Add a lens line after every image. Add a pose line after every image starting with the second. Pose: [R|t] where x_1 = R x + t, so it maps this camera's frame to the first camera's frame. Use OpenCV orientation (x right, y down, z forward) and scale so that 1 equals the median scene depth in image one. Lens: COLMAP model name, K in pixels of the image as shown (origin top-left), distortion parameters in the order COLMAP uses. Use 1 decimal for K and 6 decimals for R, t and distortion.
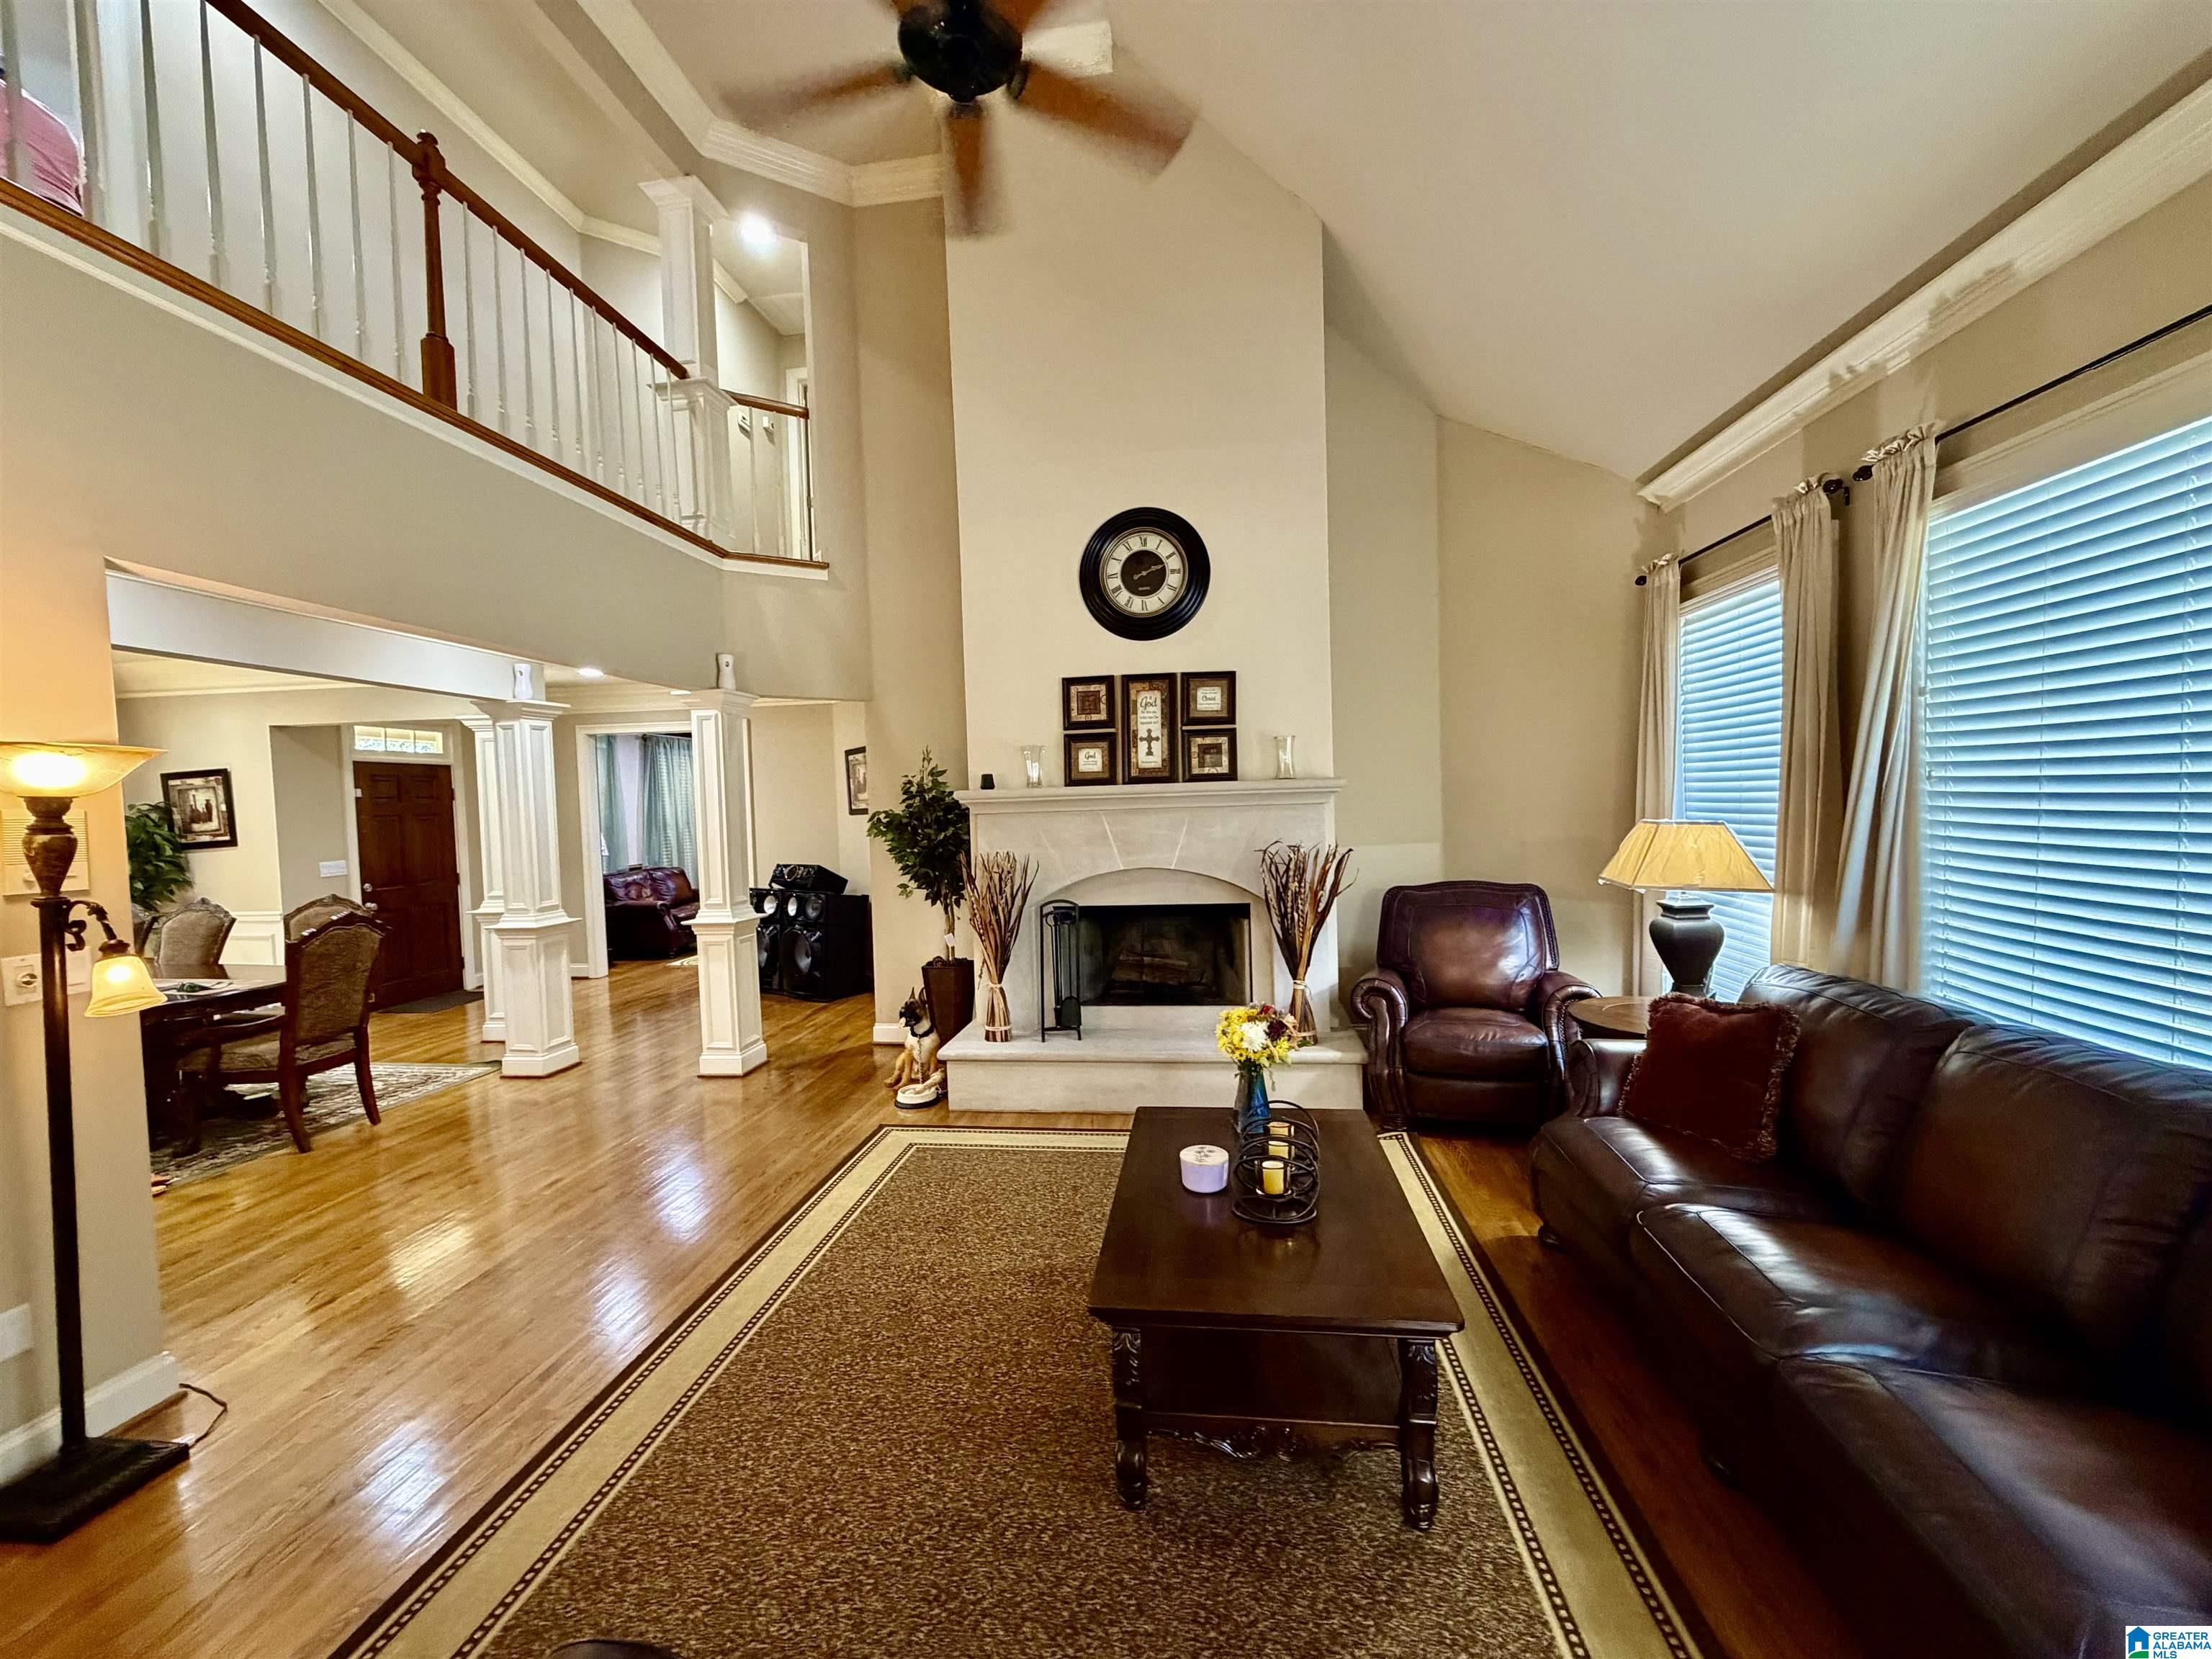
lens RADIAL K [[881.2, 0, 1102.0], [0, 881.2, 834.2], [0, 0, 1]] dist [0.000618, 0.000253]
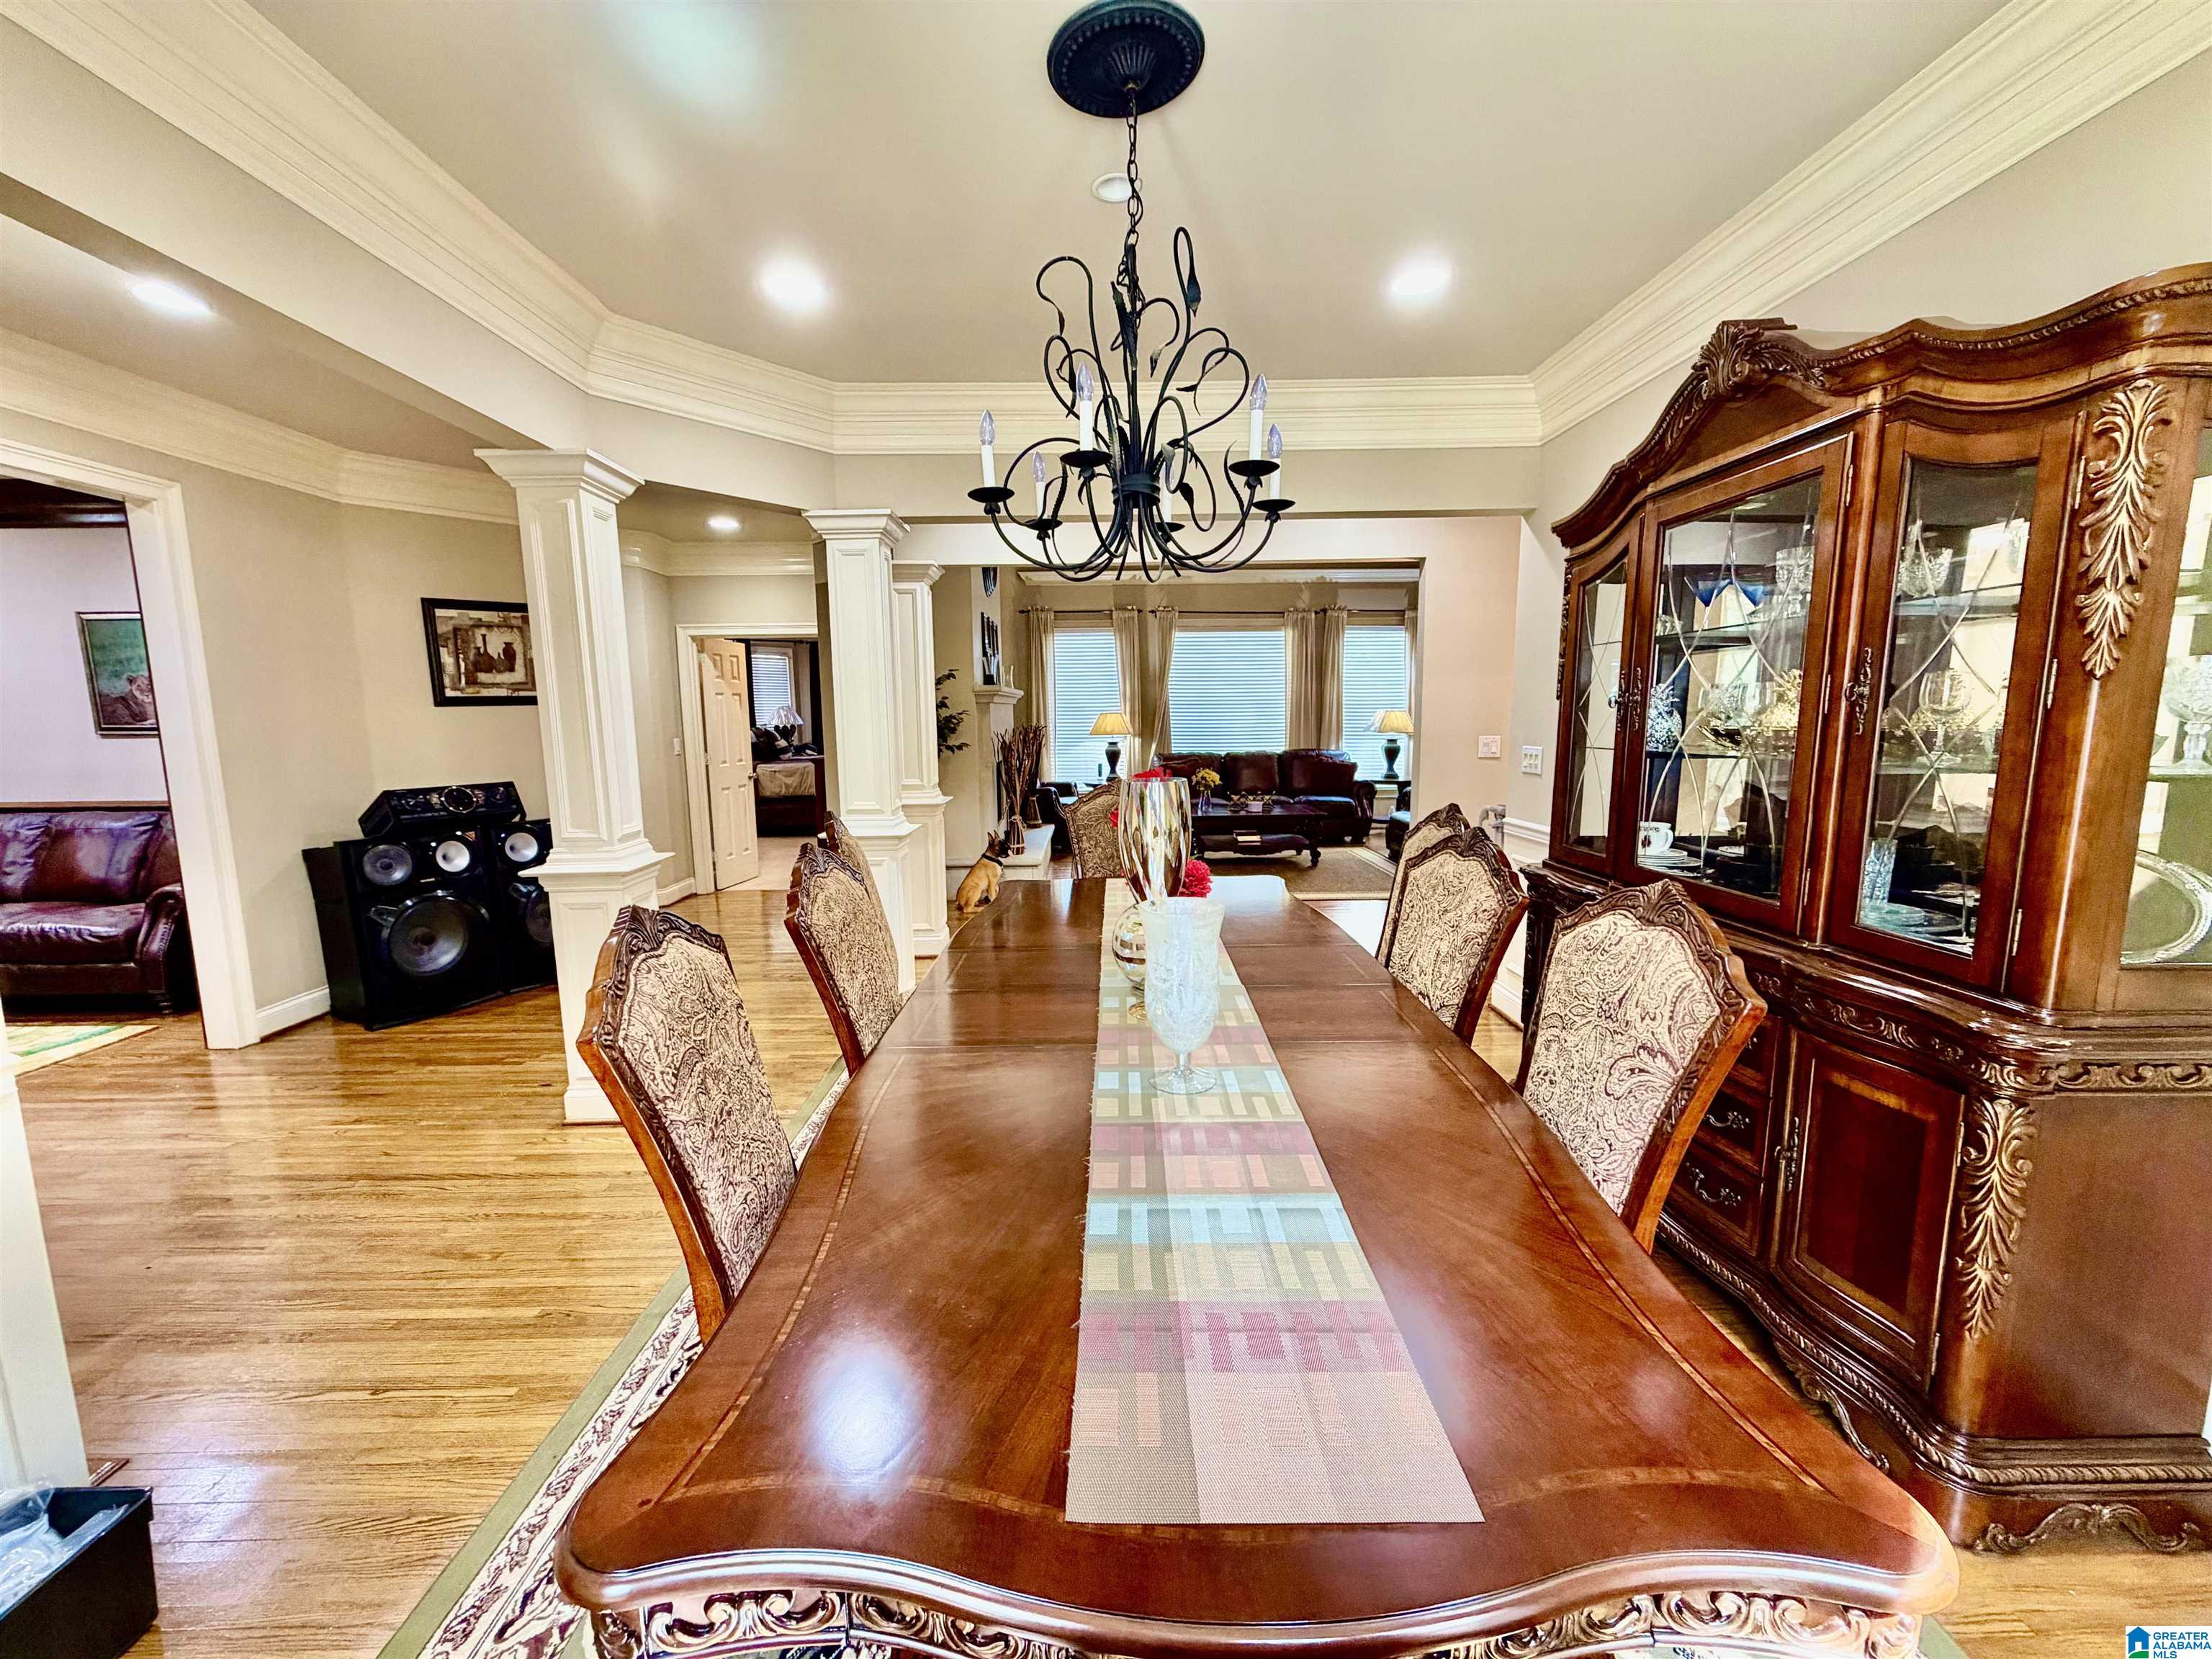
lens RADIAL K [[881.2, 0, 1094.5], [0, 881.2, 834.7], [0, 0, 1]] dist [0.000618, 0.000253]
pose [[-0.134240, -0.106216, 0.985240, -1.615757], [0.051651, 0.992137, 0.113998, 0.035418], [-0.989602, 0.066192, -0.127698, 1.062826]]
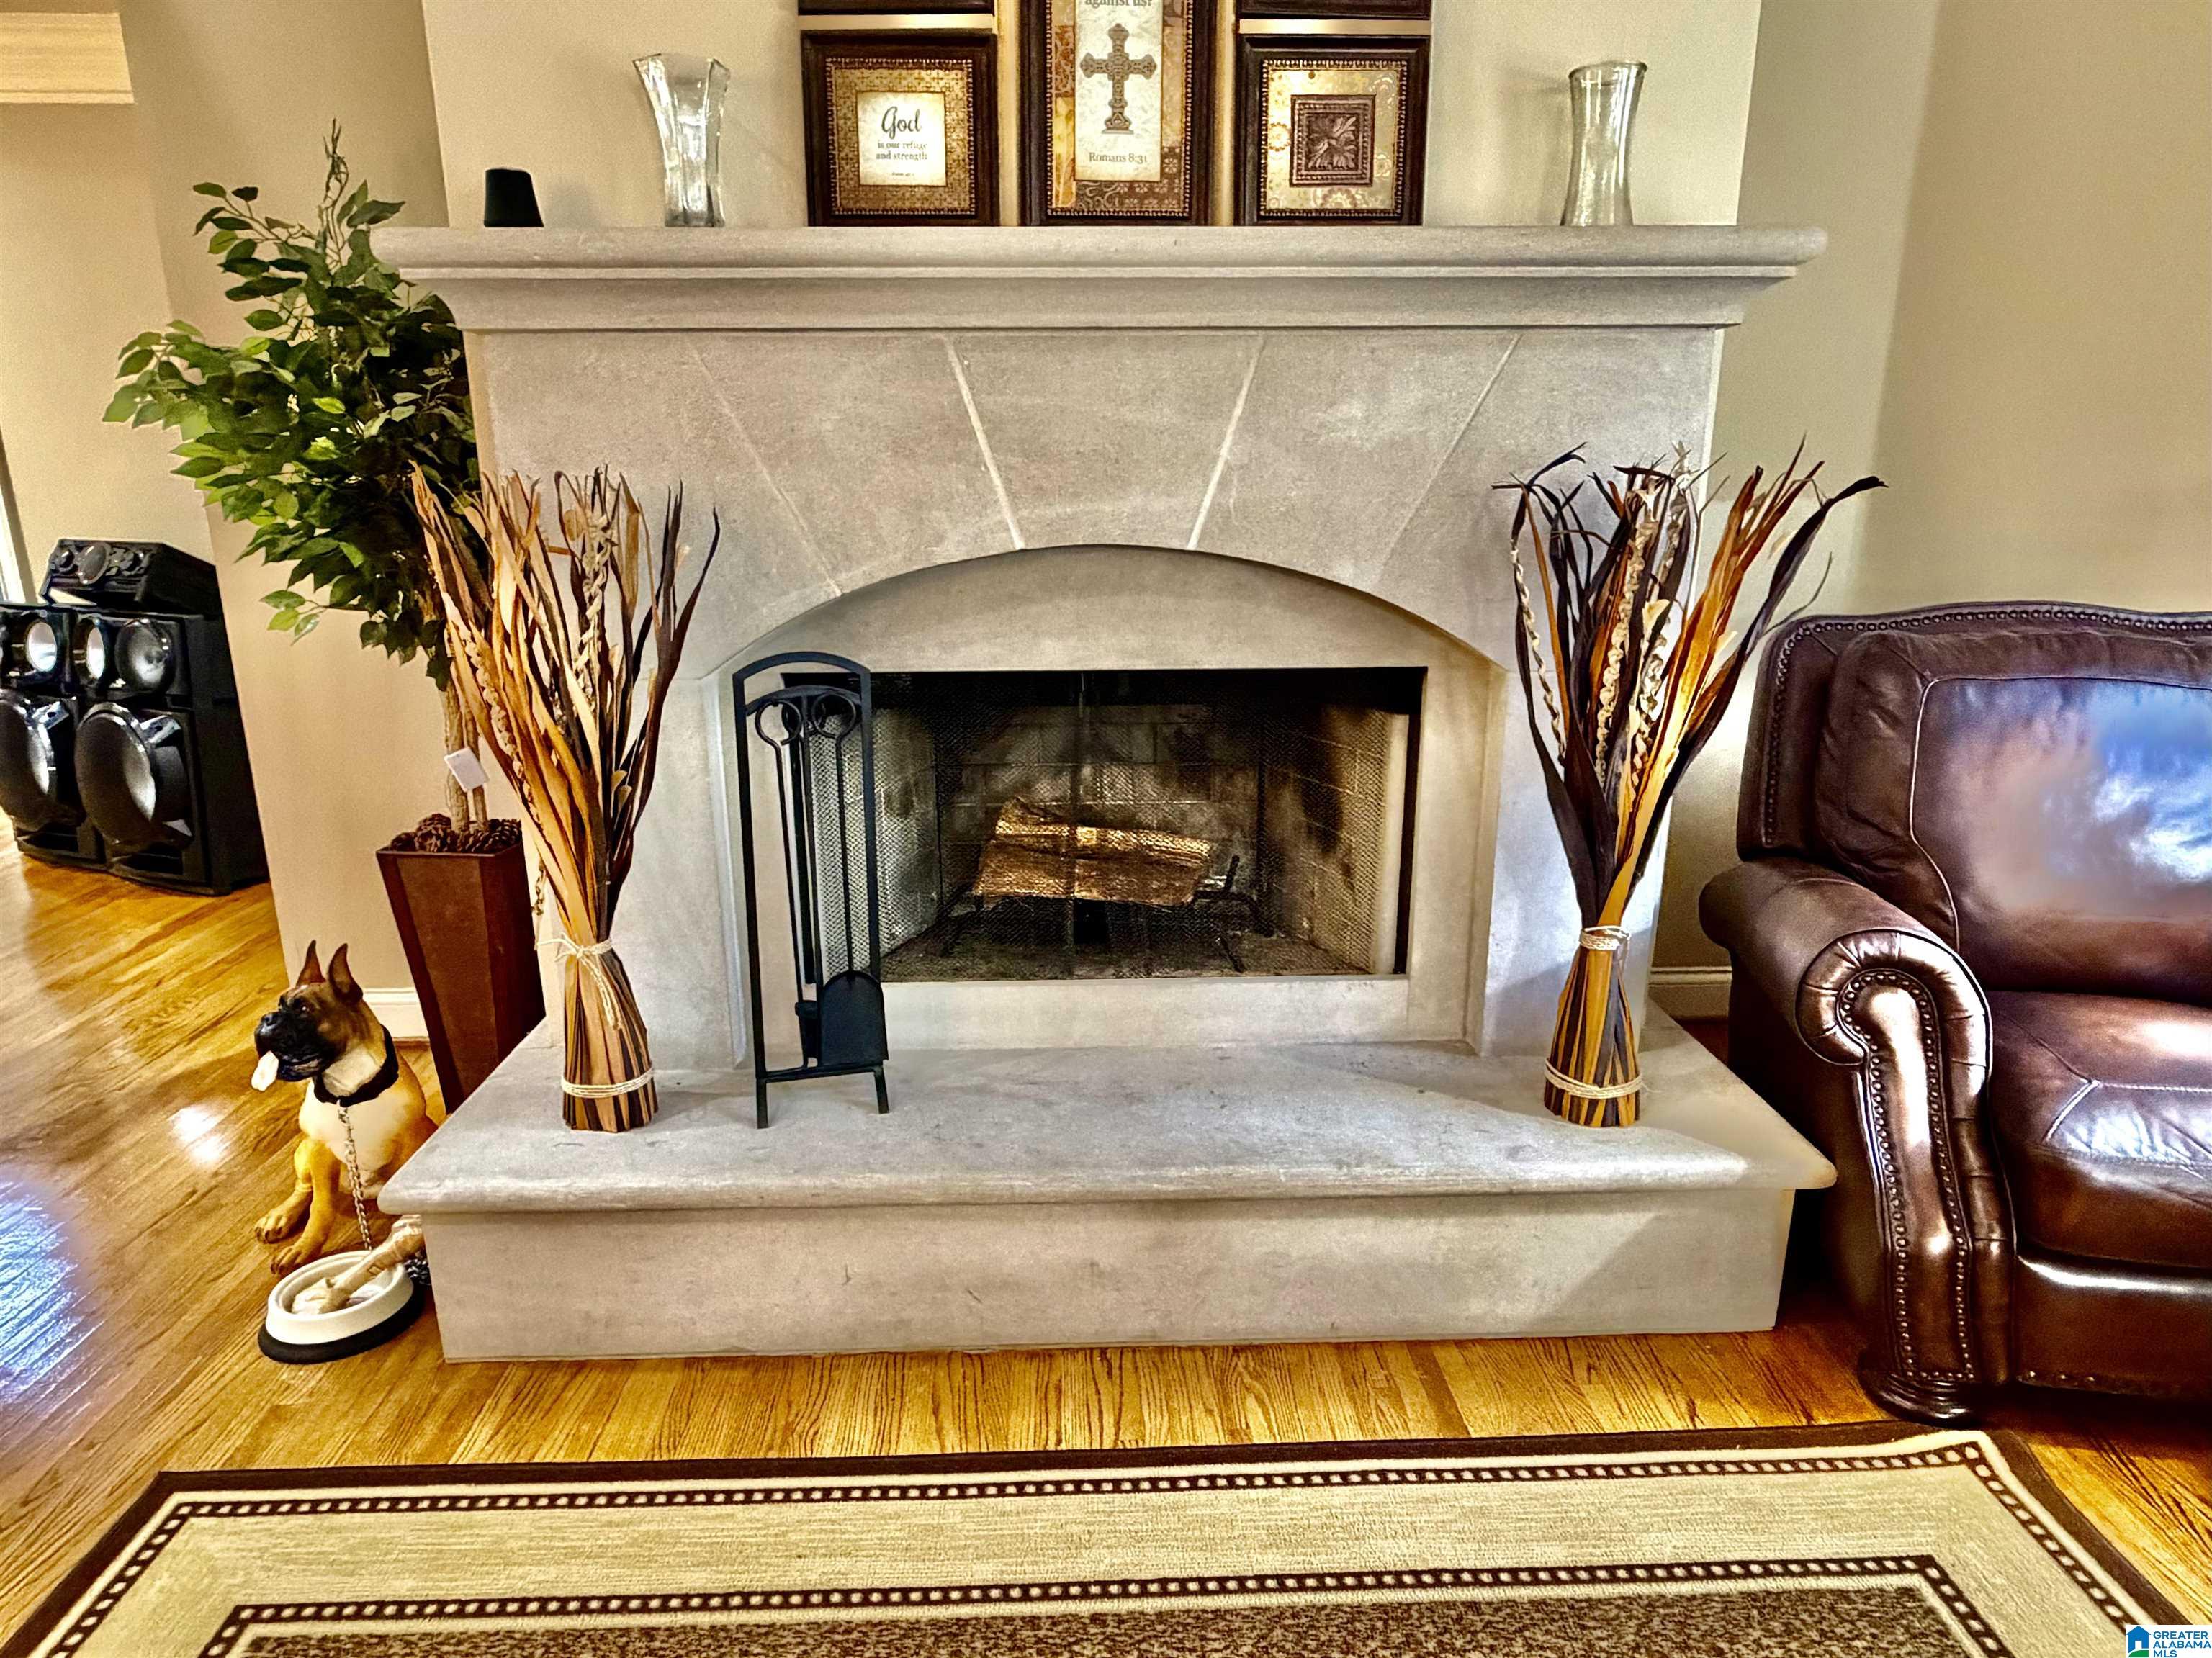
lens RADIAL K [[1316.1, 0, 1102.7], [0, 1316.1, 844.8], [0, 0, 1]] dist [0.003192, -0.000690]
pose [[0.986229, -0.018586, 0.164335, -0.023752], [-0.020322, 0.972515, 0.231950, 0.034128], [-0.164129, -0.232095, 0.958746, 0.563937]]
